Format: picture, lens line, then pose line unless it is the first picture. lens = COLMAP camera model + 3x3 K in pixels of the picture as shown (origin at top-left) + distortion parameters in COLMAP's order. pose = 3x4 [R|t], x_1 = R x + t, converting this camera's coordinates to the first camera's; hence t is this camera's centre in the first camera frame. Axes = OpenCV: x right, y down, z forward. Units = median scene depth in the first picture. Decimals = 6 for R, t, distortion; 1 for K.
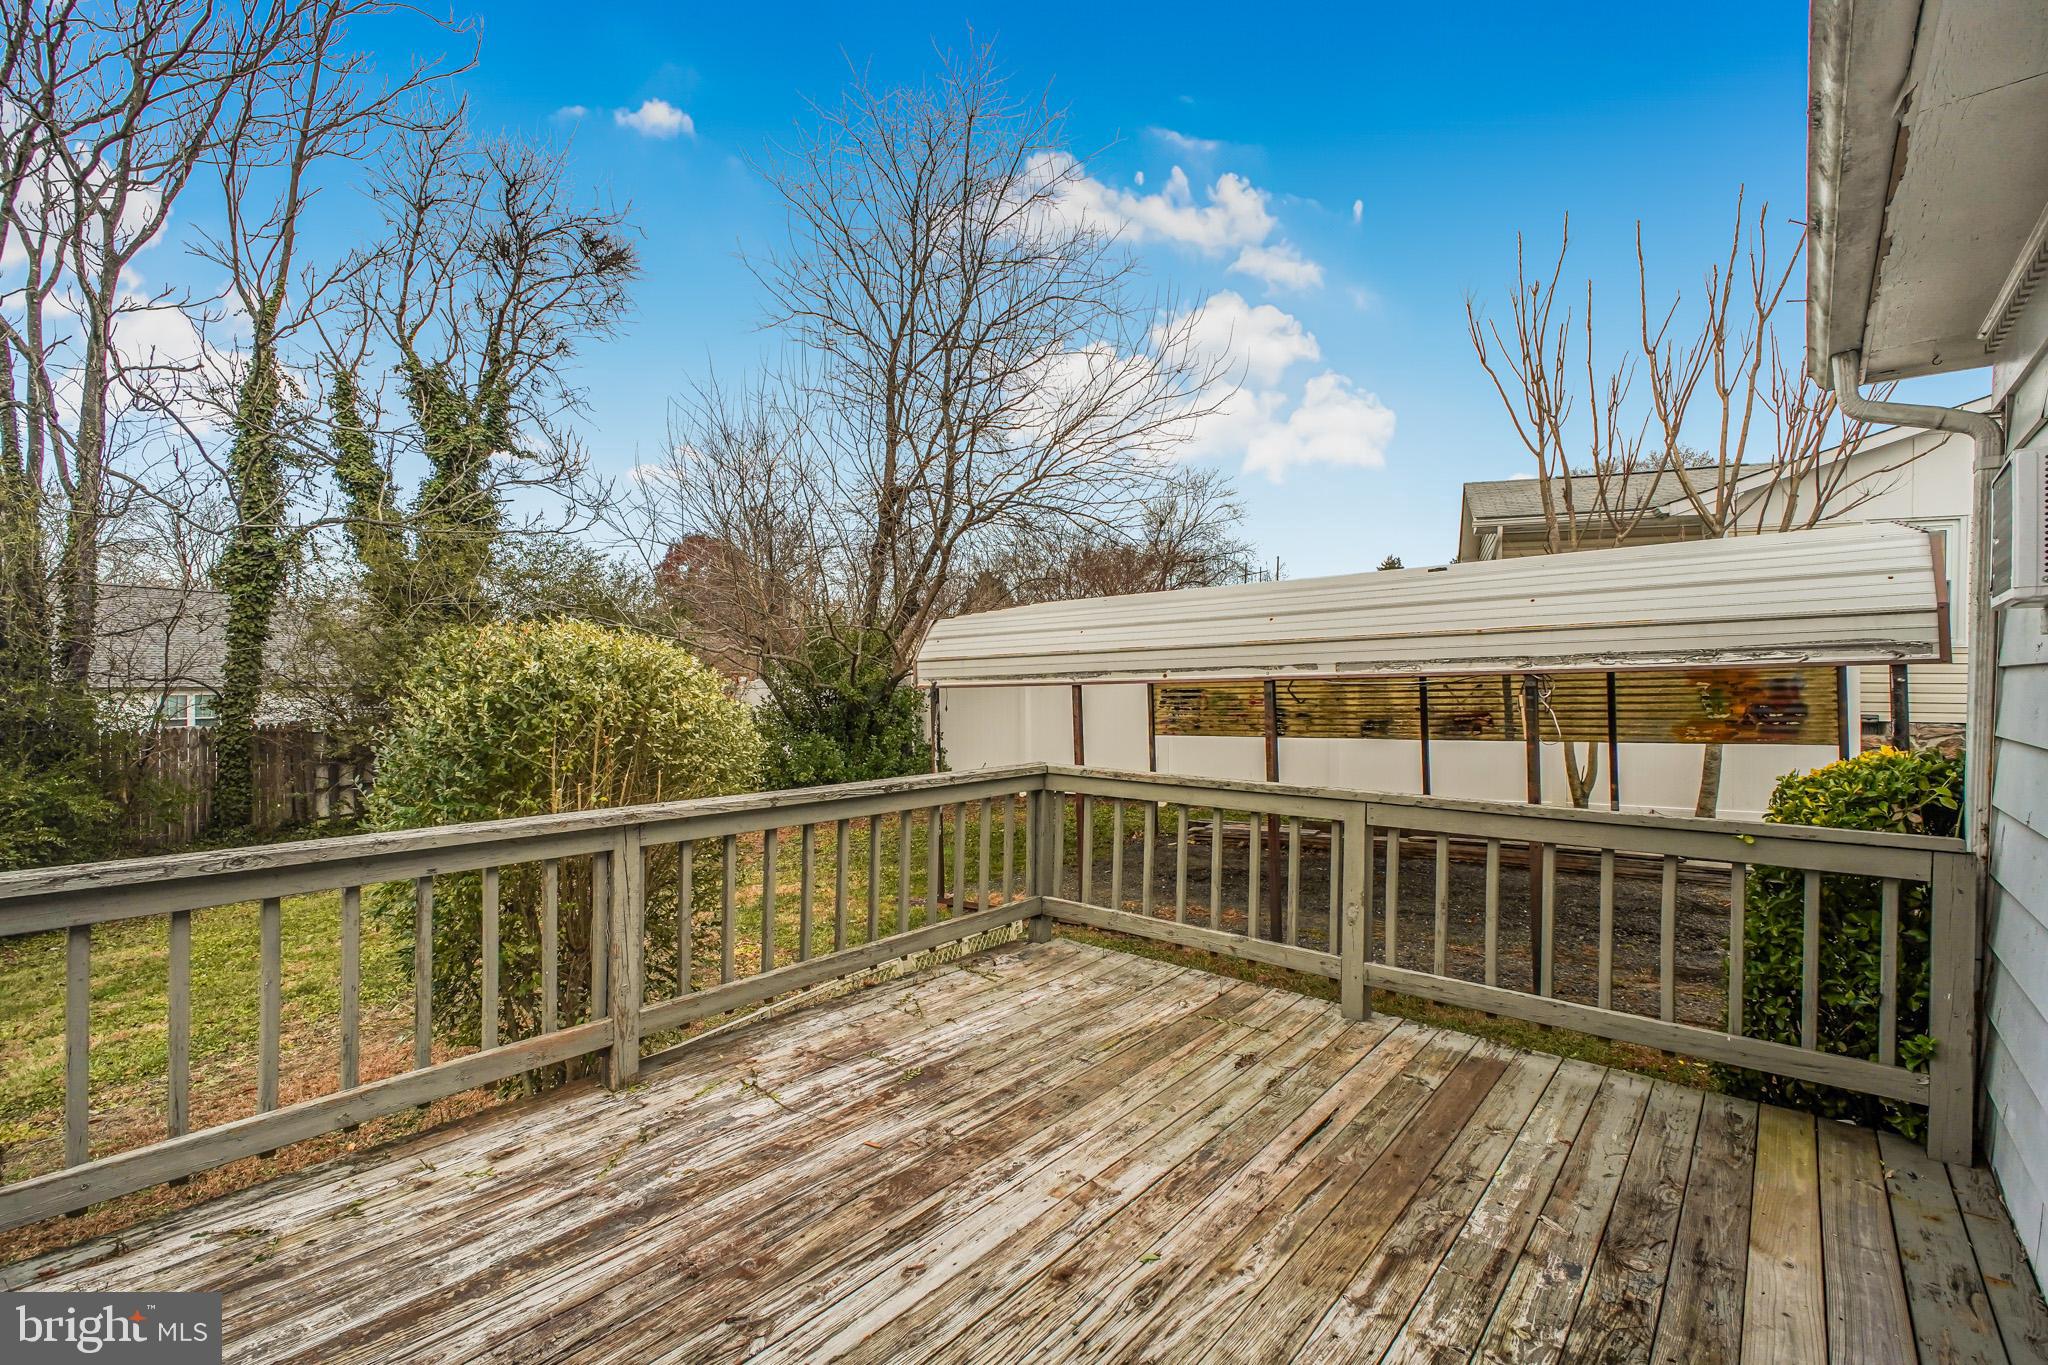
lens RADIAL K [[938.7, 0, 999.2], [0, 938.7, 697.6], [0, 0, 1]] dist [0.006785, -0.010268]
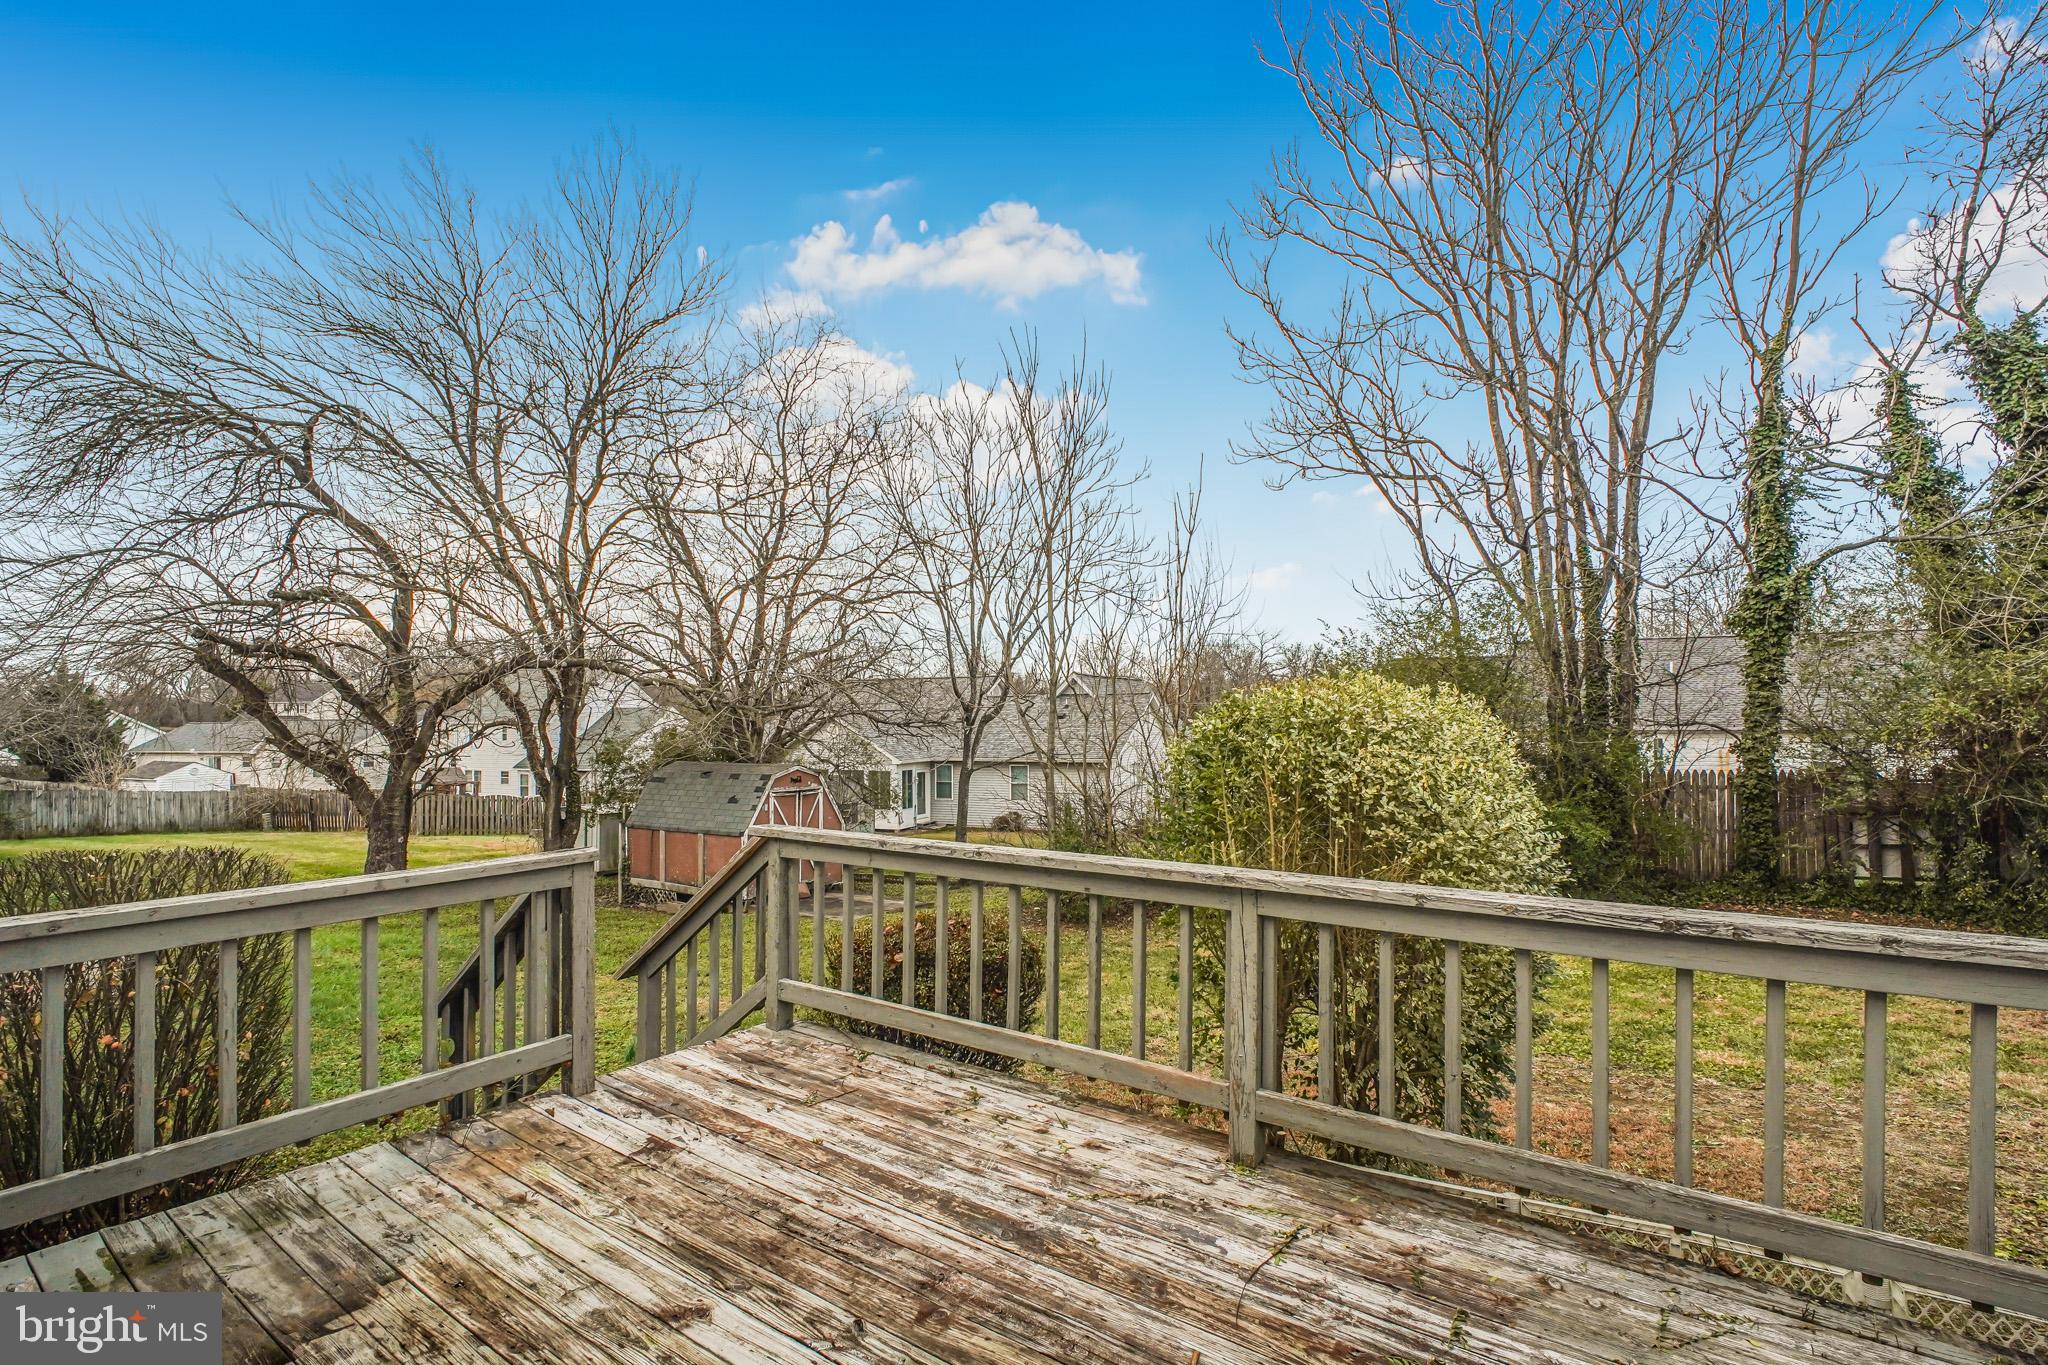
lens RADIAL K [[880.7, 0, 945.8], [0, 880.7, 724.1], [0, 0, 1]] dist [-0.002629, -0.000572]
pose [[0.087130, -0.001428, -0.996196, 0.454716], [-0.016630, 0.999858, -0.002888, -0.022022], [0.996058, 0.016819, 0.087094, 0.606948]]
